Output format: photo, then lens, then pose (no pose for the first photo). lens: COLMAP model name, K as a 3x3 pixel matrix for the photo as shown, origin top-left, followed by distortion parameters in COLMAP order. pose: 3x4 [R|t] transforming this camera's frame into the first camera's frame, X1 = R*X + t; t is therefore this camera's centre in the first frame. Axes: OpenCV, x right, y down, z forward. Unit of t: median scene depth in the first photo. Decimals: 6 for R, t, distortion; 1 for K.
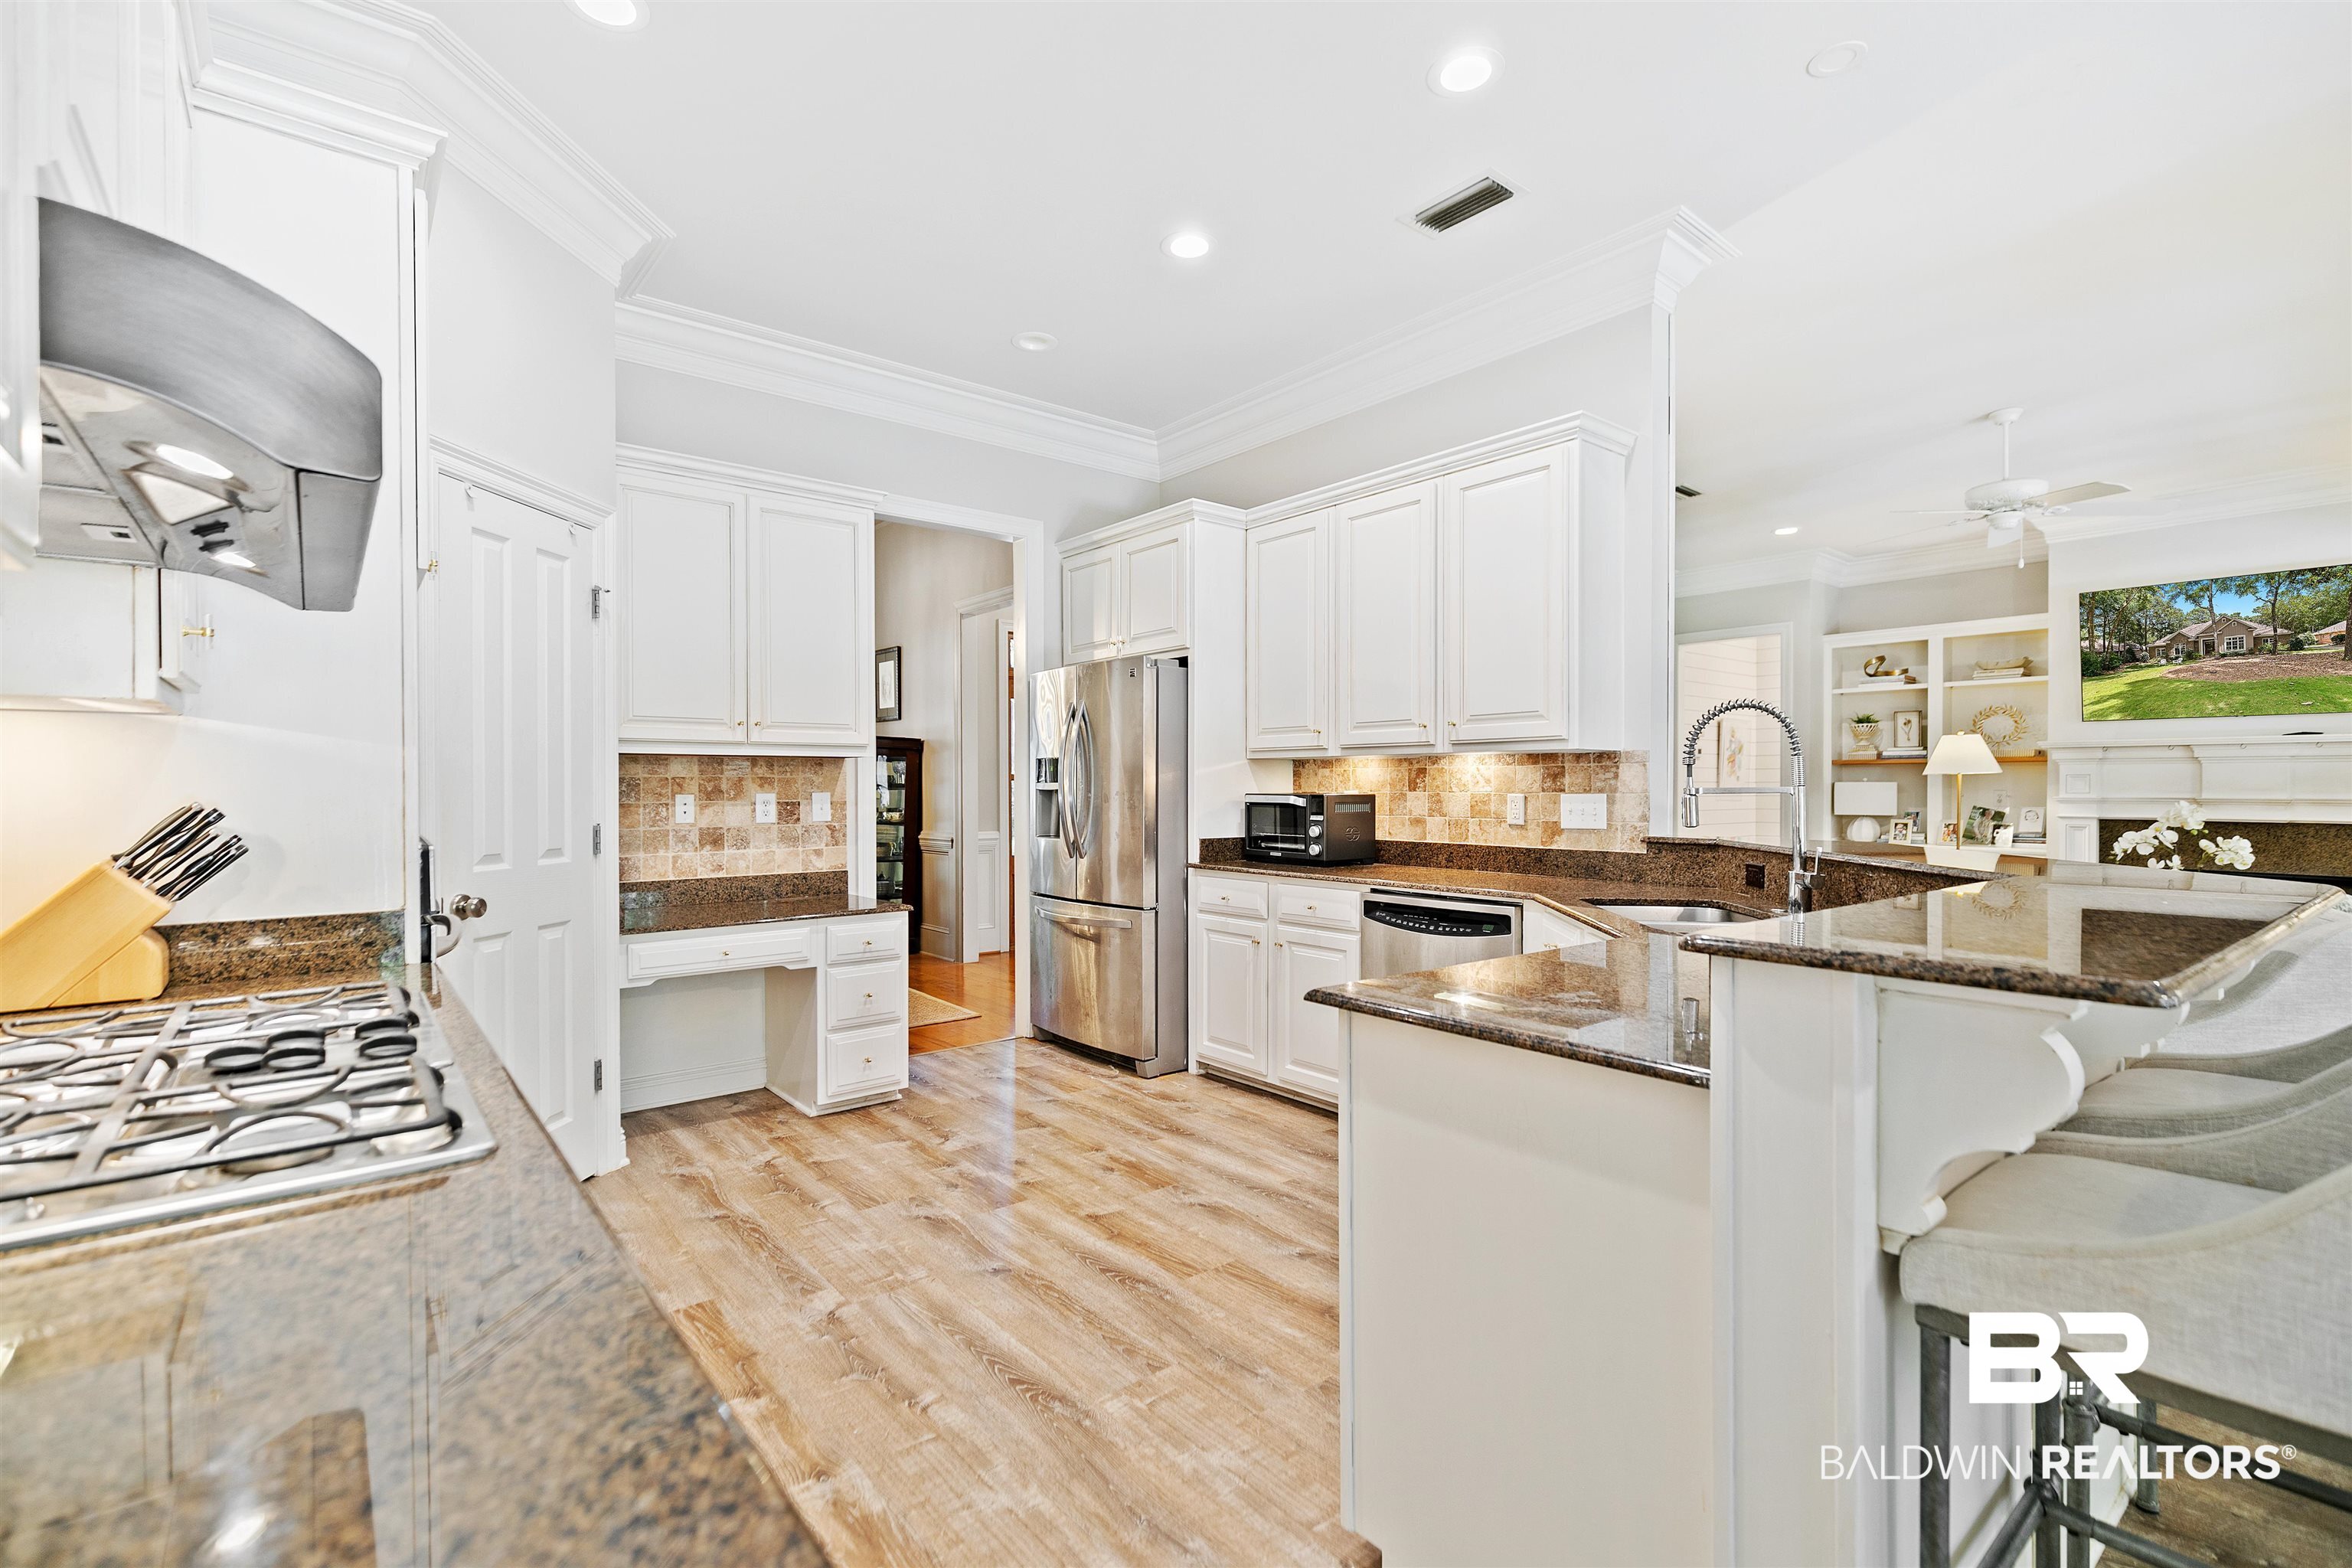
lens RADIAL K [[1060.2, 0, 1184.0], [0, 1060.2, 795.1], [0, 0, 1]] dist [-0.002294, -0.001221]
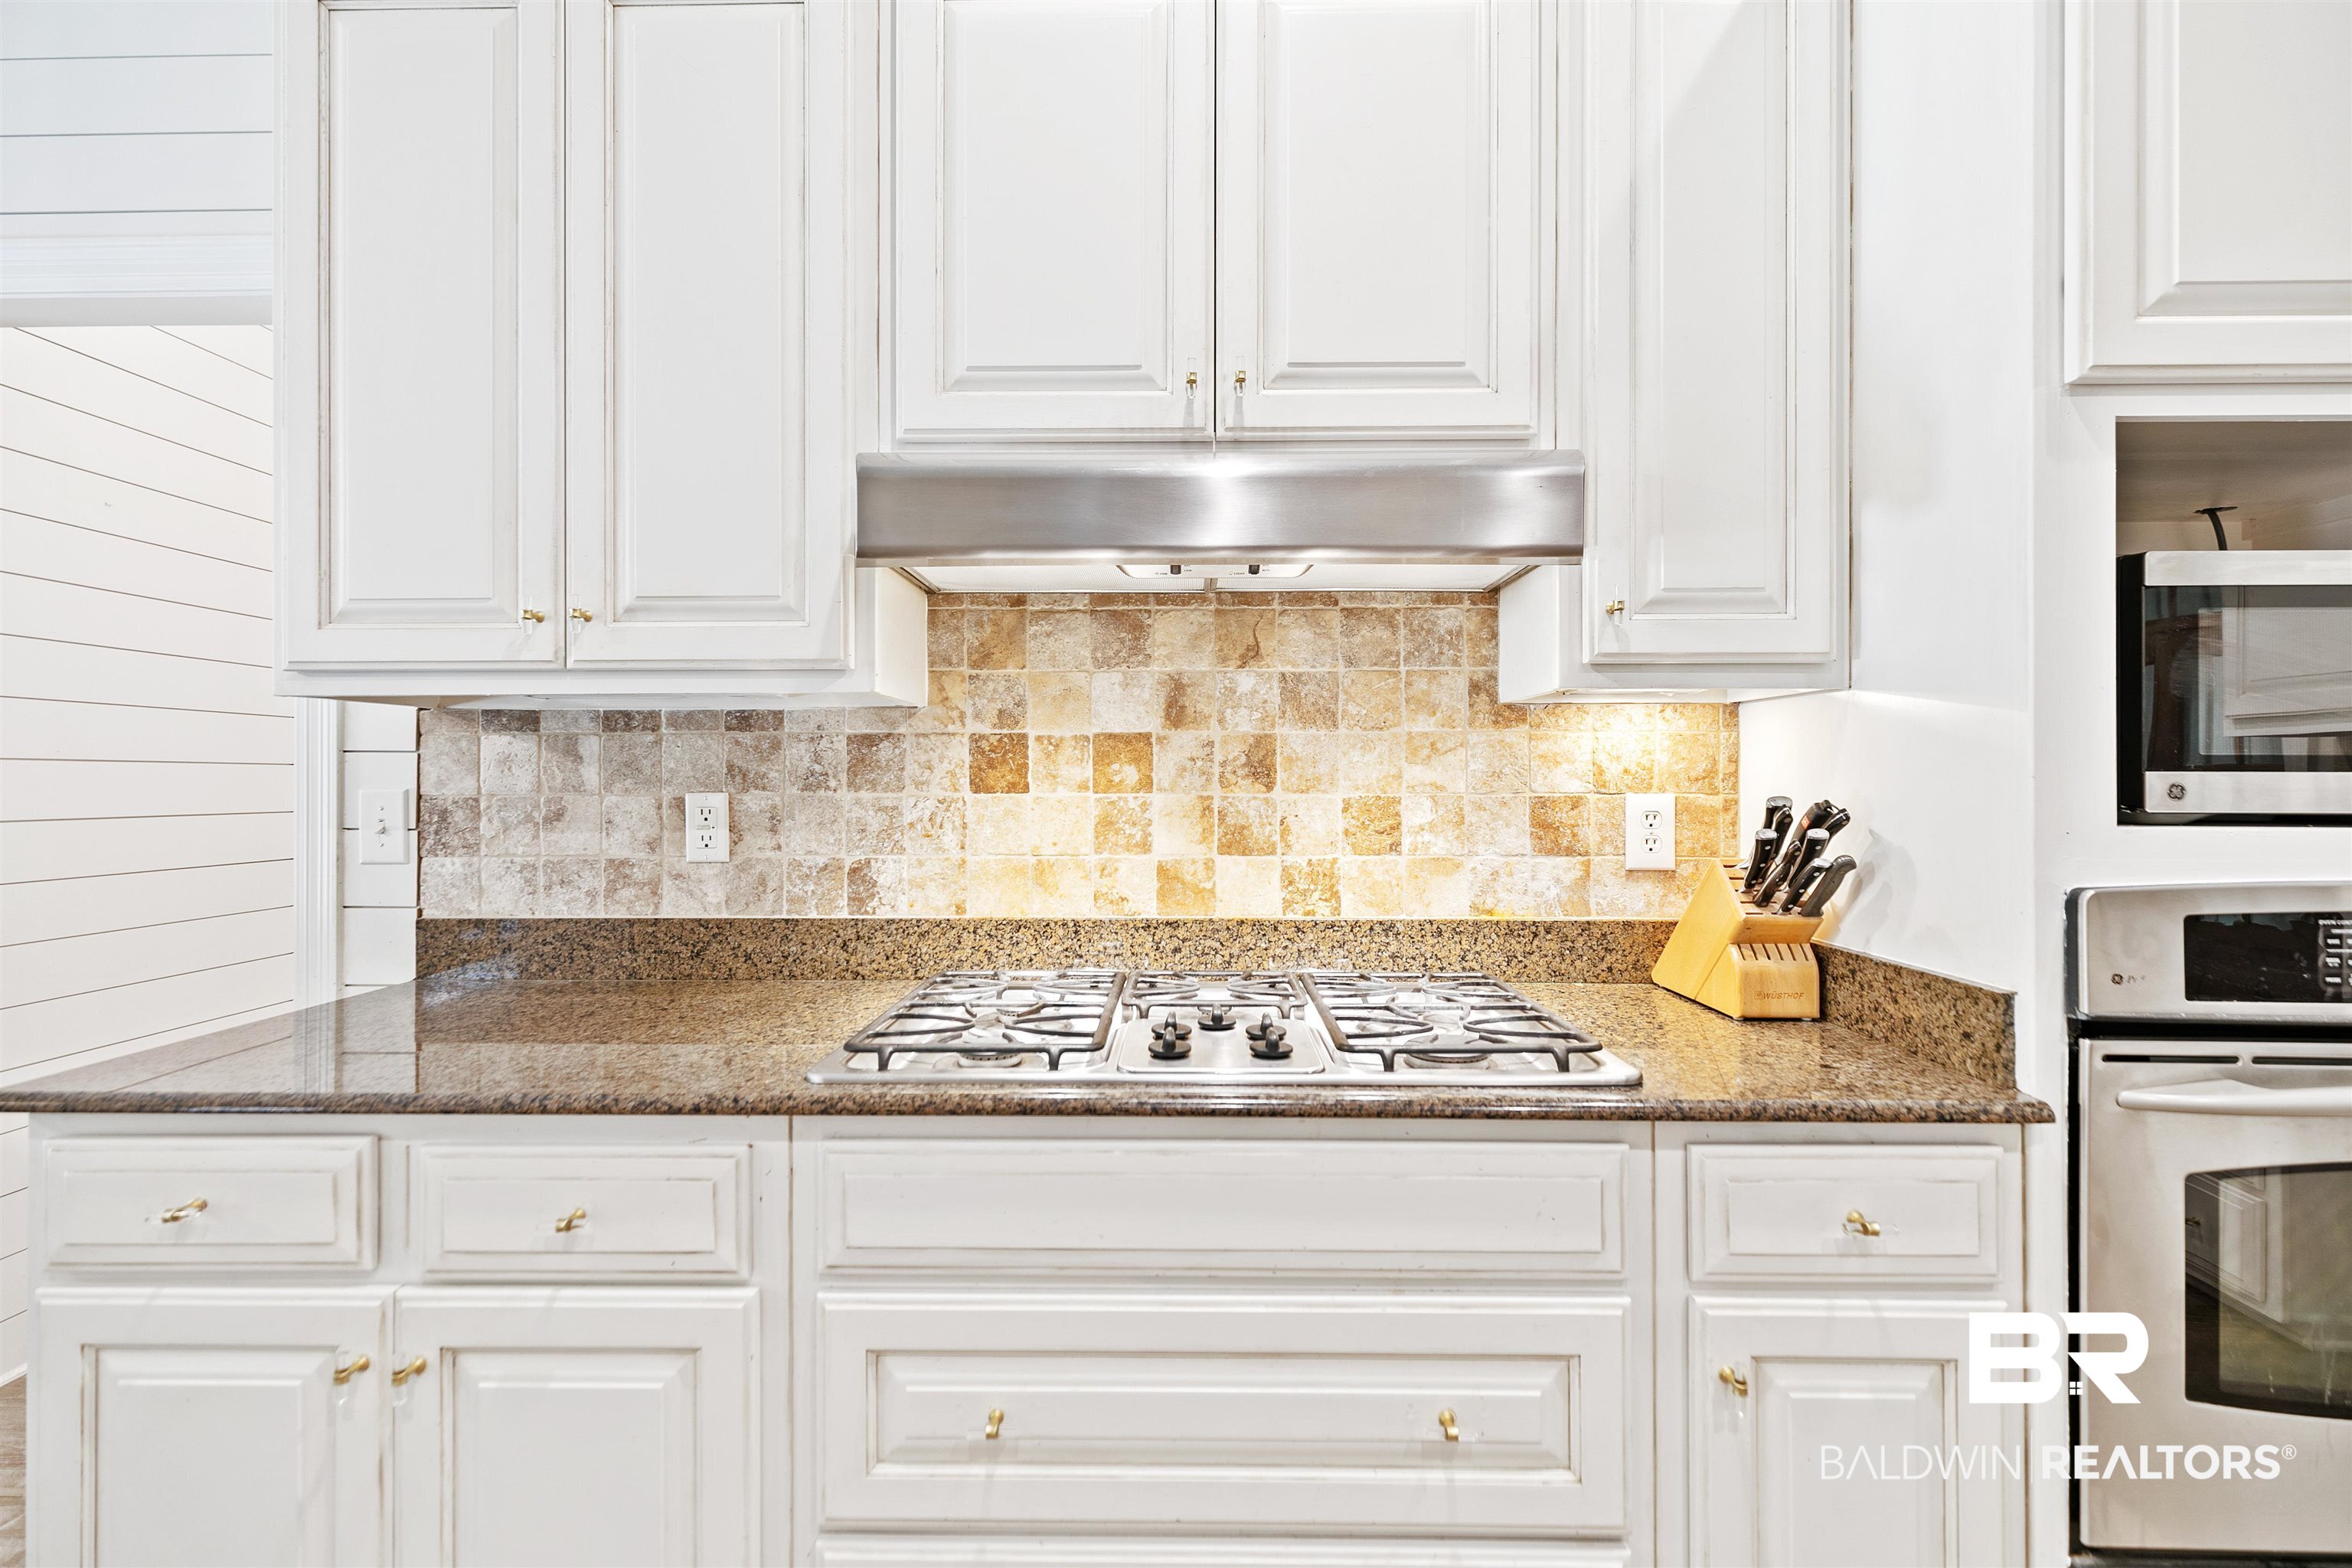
lens RADIAL K [[1050.1, 0, 1166.1], [0, 1050.1, 772.2], [0, 0, 1]] dist [0.004191, 0.000480]
pose [[-0.646956, 0.005213, -0.762510, 0.001204], [-0.003348, 0.999948, 0.009677, -0.007882], [0.762520, 0.008814, -0.646905, 0.471562]]
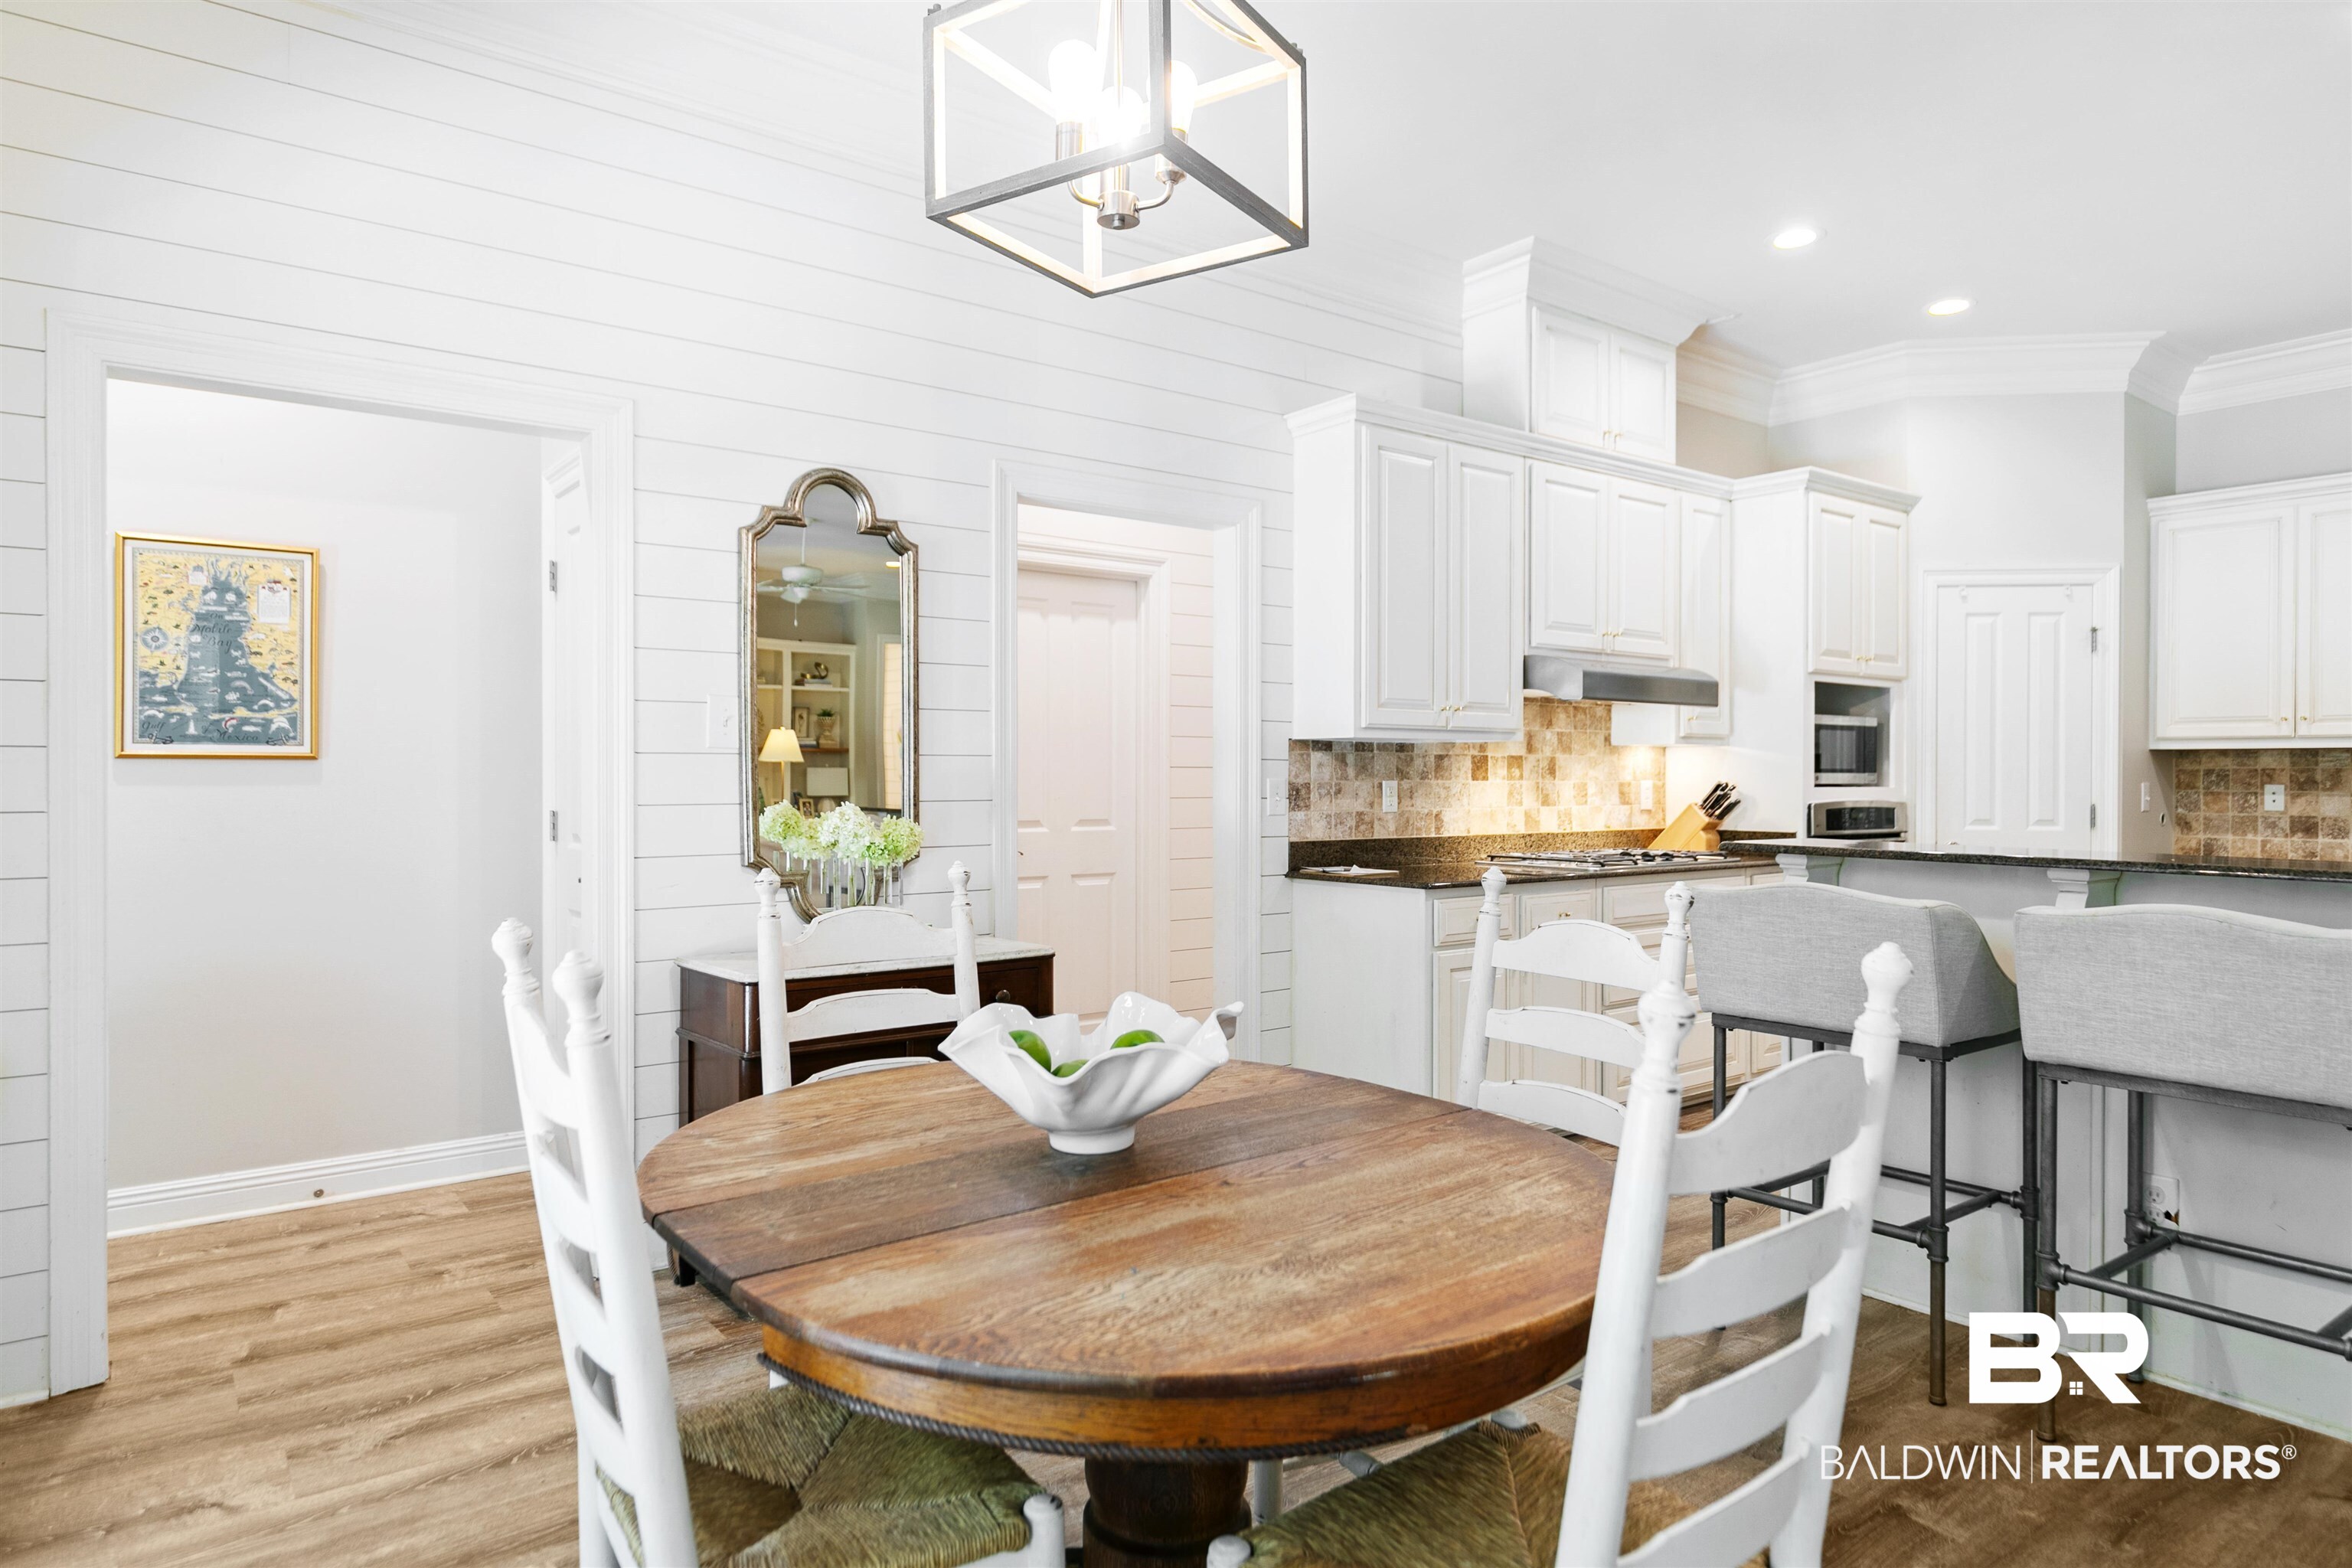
lens RADIAL K [[1399.8, 0, 1162.4], [0, 1399.8, 780.4], [0, 0, 1]] dist [0.003349, 0.000541]
pose [[-0.040323, 0.005964, -0.999169, 1.010548], [-0.011897, 0.999908, 0.006449, -0.000499], [0.999116, 0.012147, -0.040248, -0.083574]]
